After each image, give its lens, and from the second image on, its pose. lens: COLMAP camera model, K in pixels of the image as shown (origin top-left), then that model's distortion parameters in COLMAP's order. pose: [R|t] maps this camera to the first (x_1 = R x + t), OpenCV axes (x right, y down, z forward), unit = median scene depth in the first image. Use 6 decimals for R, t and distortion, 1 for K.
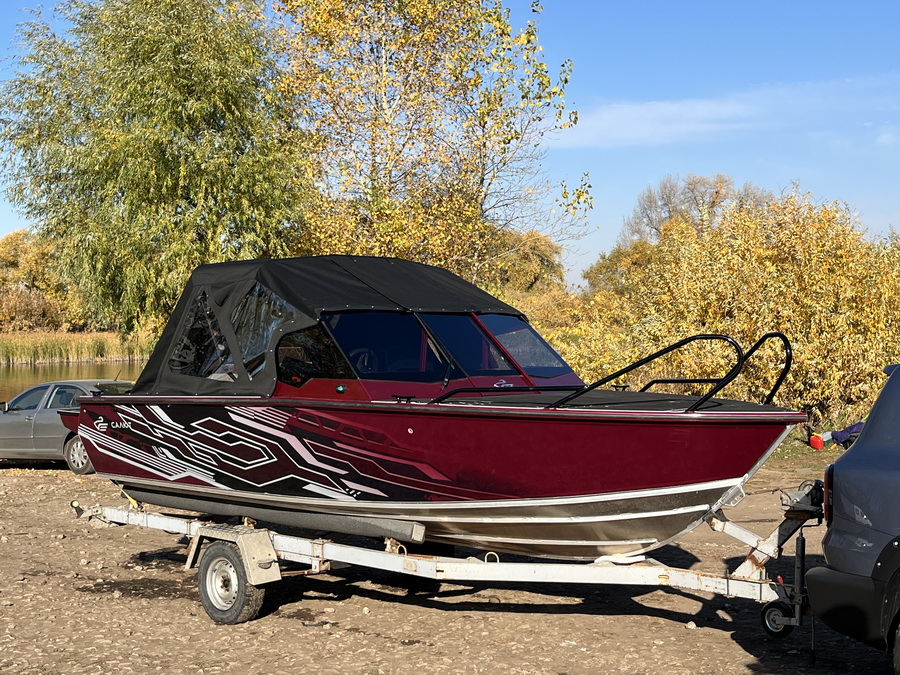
lens RADIAL K [[1230.8, 0, 448.8], [0, 1230.8, 341.6], [0, 0, 1]] dist [-0.007638, 0.000000]
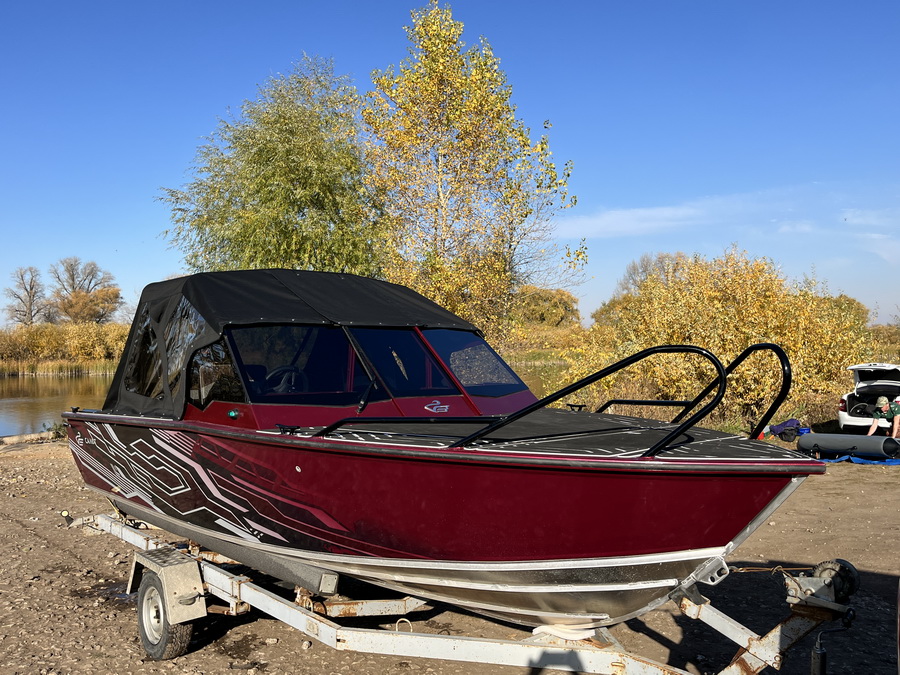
lens RADIAL K [[757.3, 0, 451.2], [0, 757.3, 328.6], [0, 0, 1]] dist [-0.003443, 0.001415]
pose [[0.997011, -0.007251, -0.076924, 0.078176], [0.004177, 0.999189, -0.040051, 0.000789], [0.077152, 0.039610, 0.996232, 0.370282]]
